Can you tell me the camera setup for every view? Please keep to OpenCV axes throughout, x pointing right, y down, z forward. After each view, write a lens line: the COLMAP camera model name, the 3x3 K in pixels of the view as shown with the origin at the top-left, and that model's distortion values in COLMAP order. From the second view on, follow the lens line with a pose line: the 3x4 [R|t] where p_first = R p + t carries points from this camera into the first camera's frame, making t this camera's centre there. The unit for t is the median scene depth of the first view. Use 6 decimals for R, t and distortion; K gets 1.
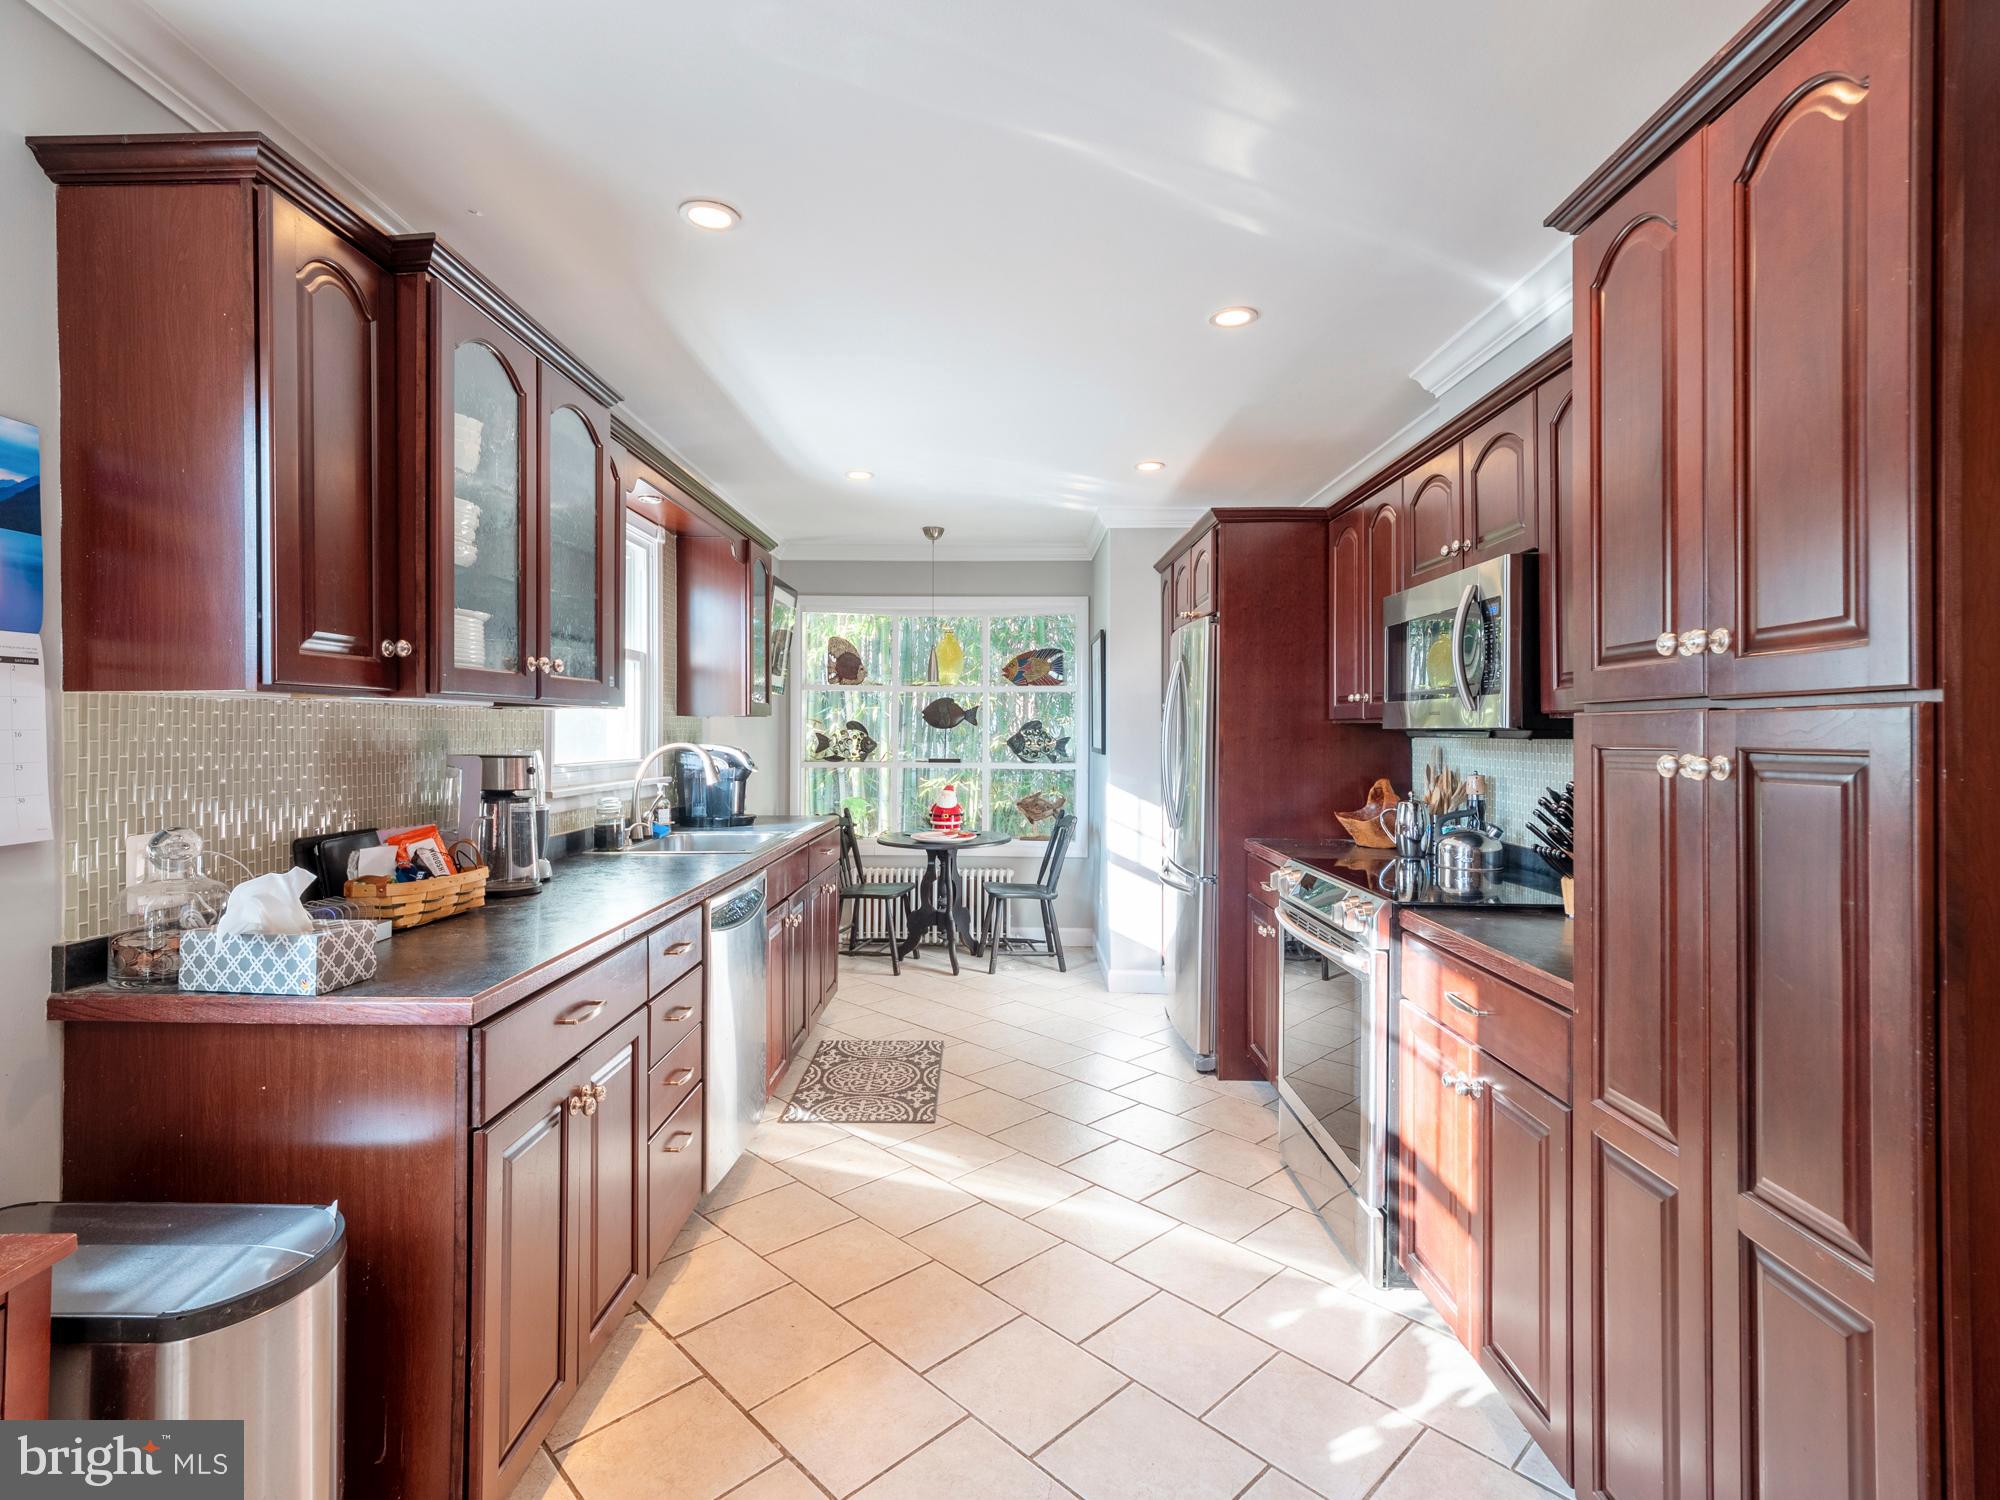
lens RADIAL K [[987.8, 0, 994.5], [0, 987.8, 735.6], [0, 0, 1]] dist [-0.002748, -0.001323]
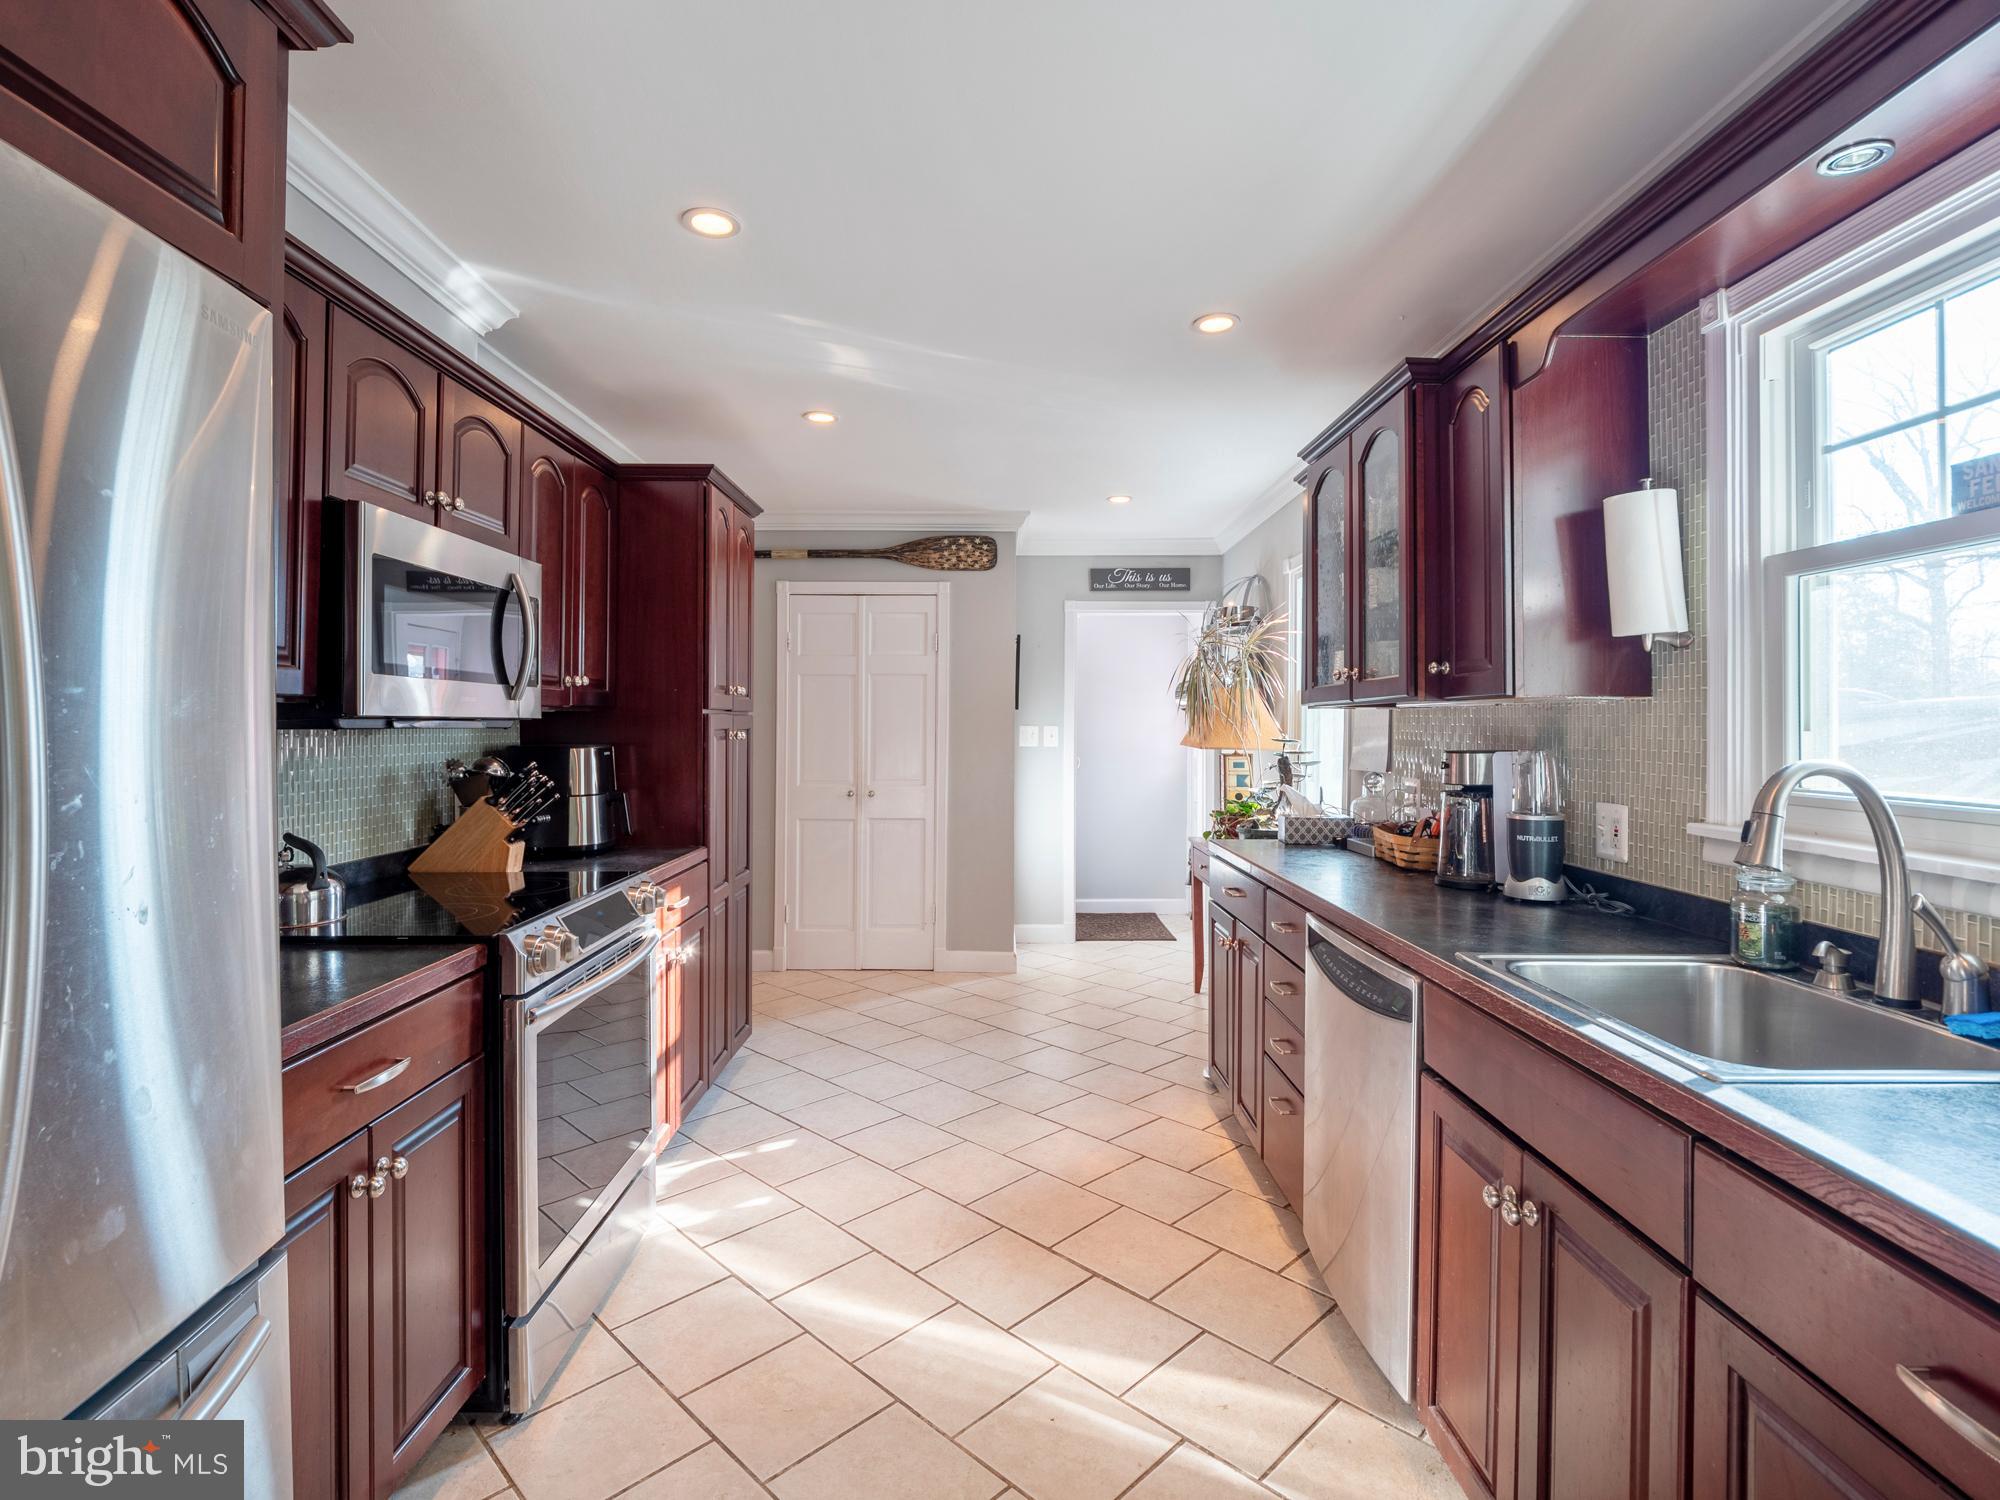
lens RADIAL K [[990.3, 0, 1016.7], [0, 990.3, 719.7], [0, 0, 1]] dist [-0.001975, -0.006883]
pose [[-0.999234, -0.006528, -0.038584, 0.007774], [-0.006462, 0.999977, -0.001830, -0.003465], [0.038595, -0.001580, -0.999254, 0.981783]]
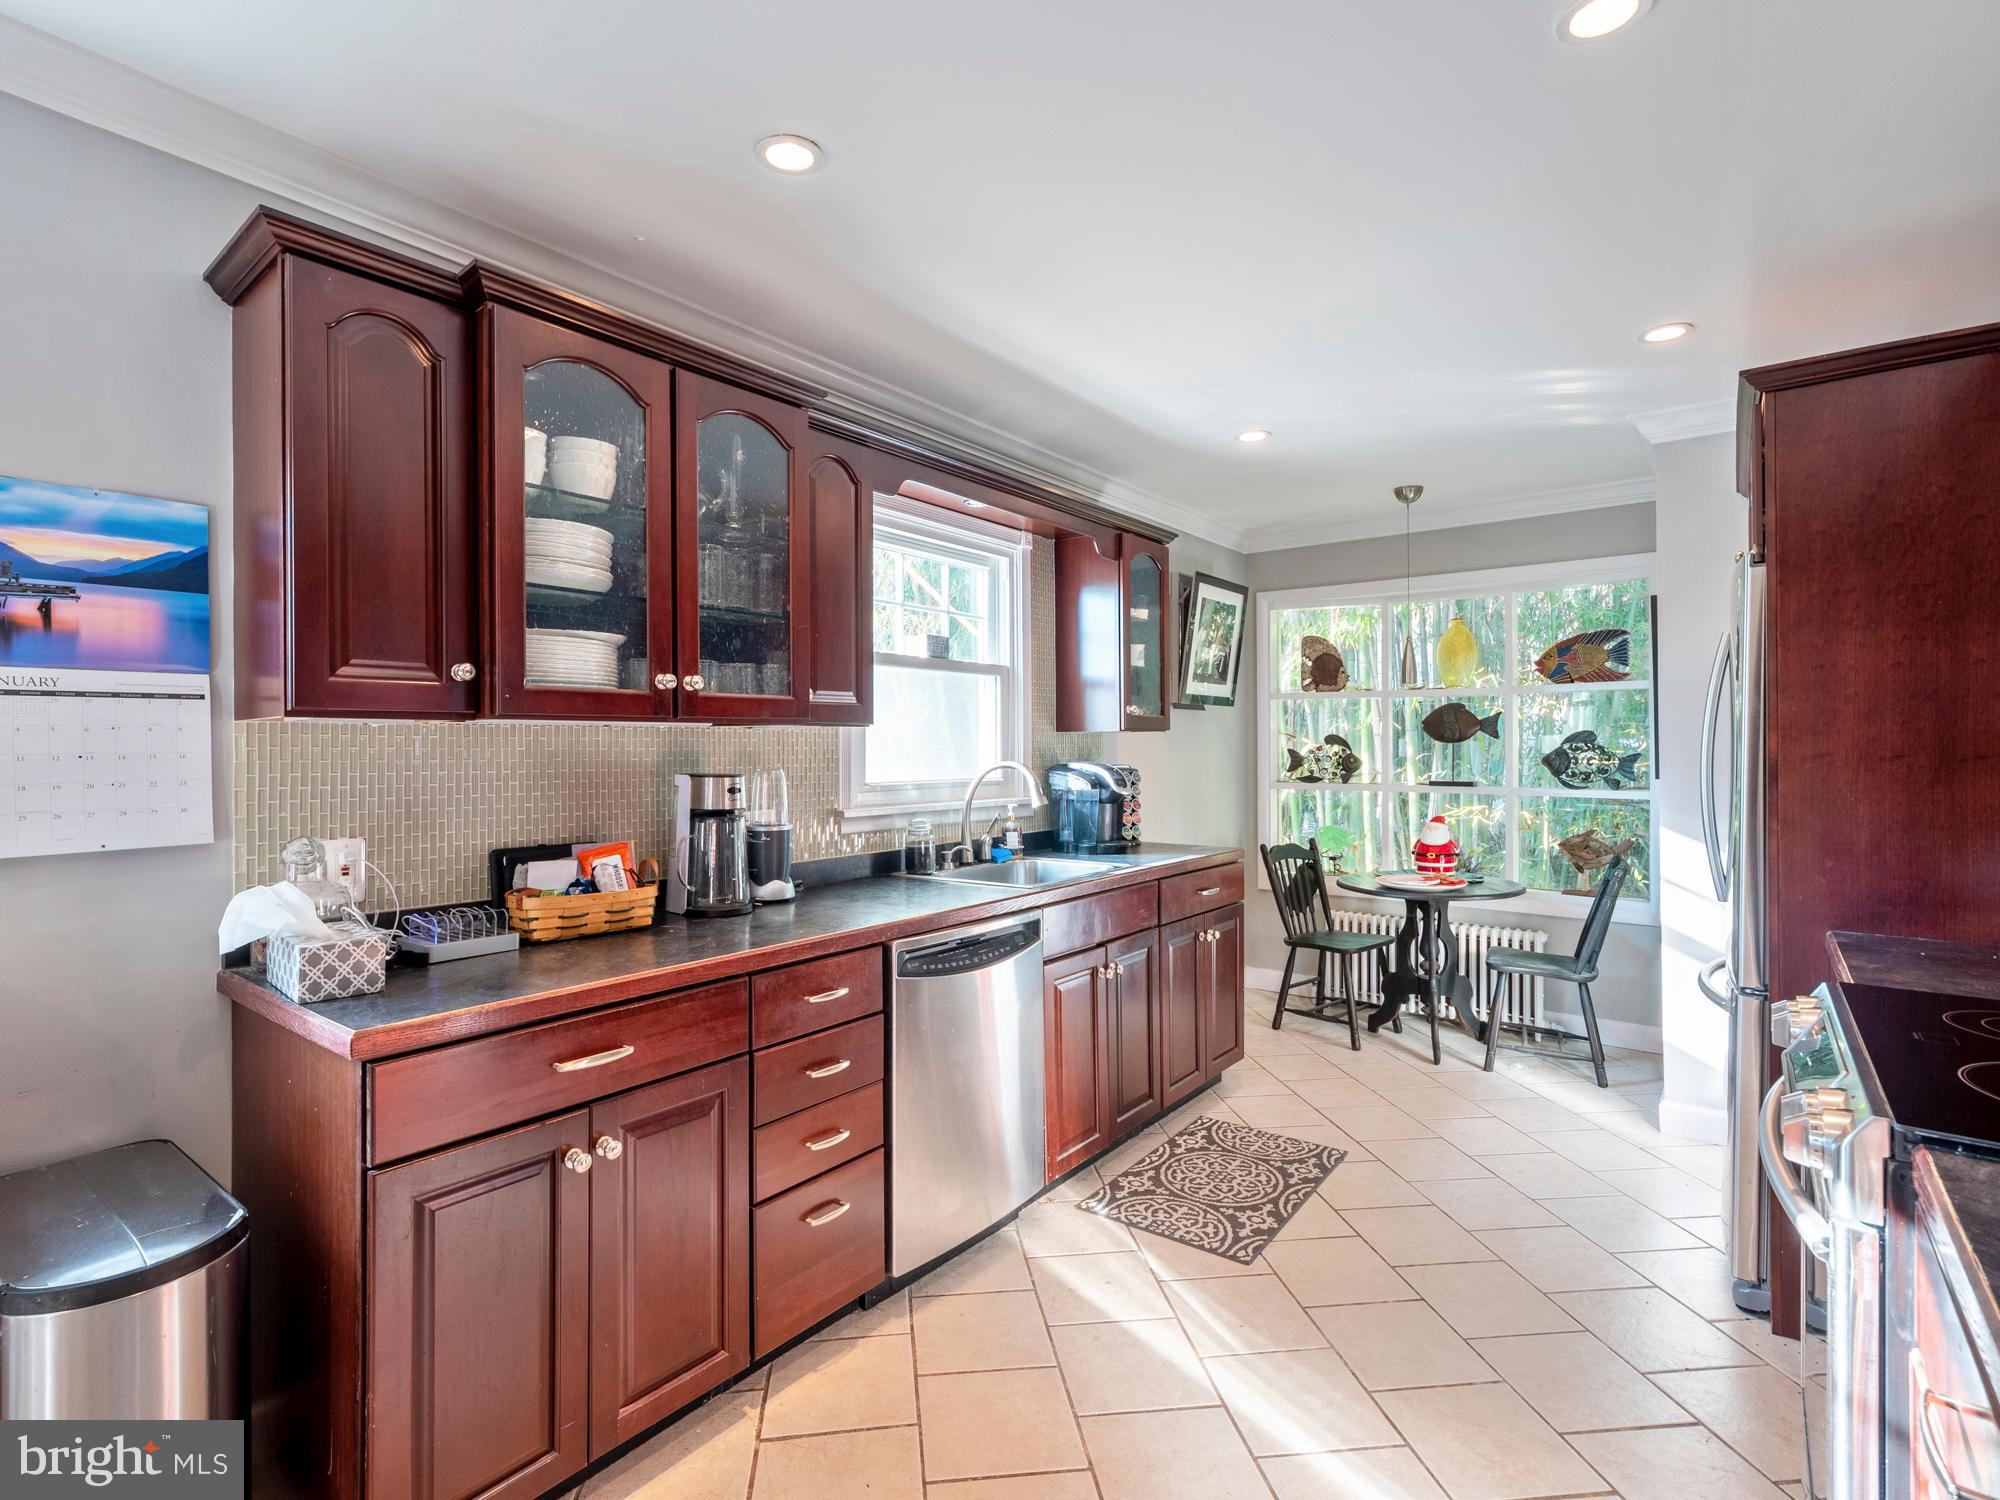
lens RADIAL K [[990.3, 0, 968.6], [0, 990.3, 747.2], [0, 0, 1]] dist [-0.001975, -0.006883]
pose [[0.790633, -0.005551, -0.612265, 0.156474], [0.003104, 0.999982, -0.005058, -0.000993], [0.612282, 0.002098, 0.790637, 0.178723]]
